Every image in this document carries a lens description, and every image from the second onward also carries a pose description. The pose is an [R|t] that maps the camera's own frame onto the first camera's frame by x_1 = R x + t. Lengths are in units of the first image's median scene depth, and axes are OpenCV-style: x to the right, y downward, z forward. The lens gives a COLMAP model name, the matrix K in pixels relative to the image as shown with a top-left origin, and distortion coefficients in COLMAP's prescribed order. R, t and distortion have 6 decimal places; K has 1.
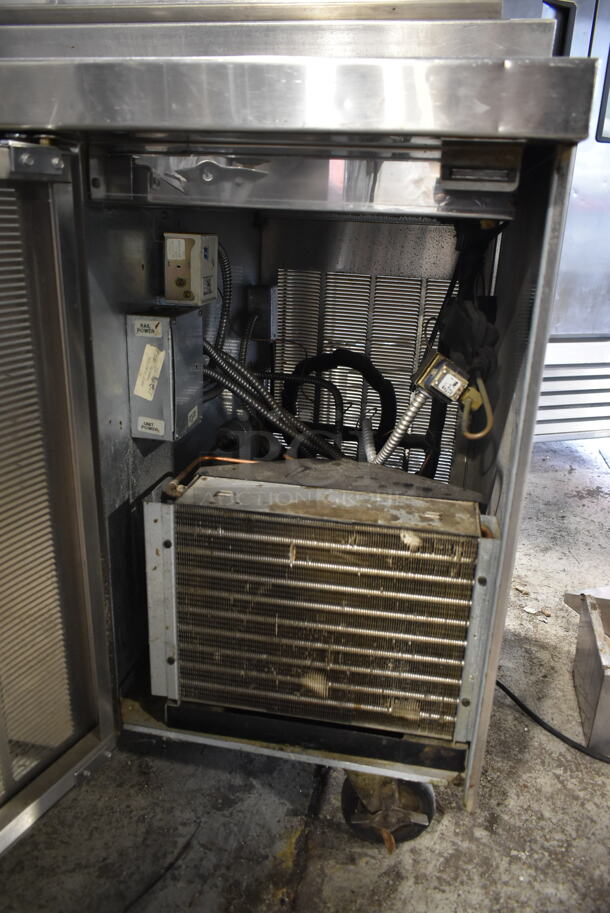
lens RADIAL K [[698.3, 0, 303.5], [0, 698.3, 458.3], [0, 0, 1]] dist [-0.019110, 0.006264]
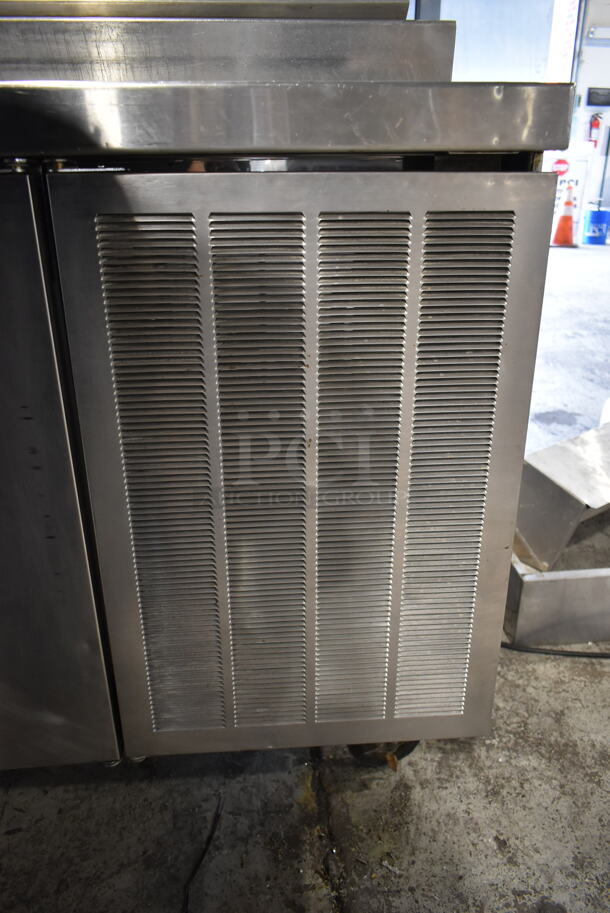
lens RADIAL K [[698.3, 0, 303.5], [0, 698.3, 461.6], [0, 0, 1]] dist [-0.019110, 0.006264]
pose [[0.950439, -0.161241, 0.265831, -0.231409], [0.143731, 0.986029, 0.084192, -0.049825], [-0.275693, -0.041811, 0.960336, -0.036992]]
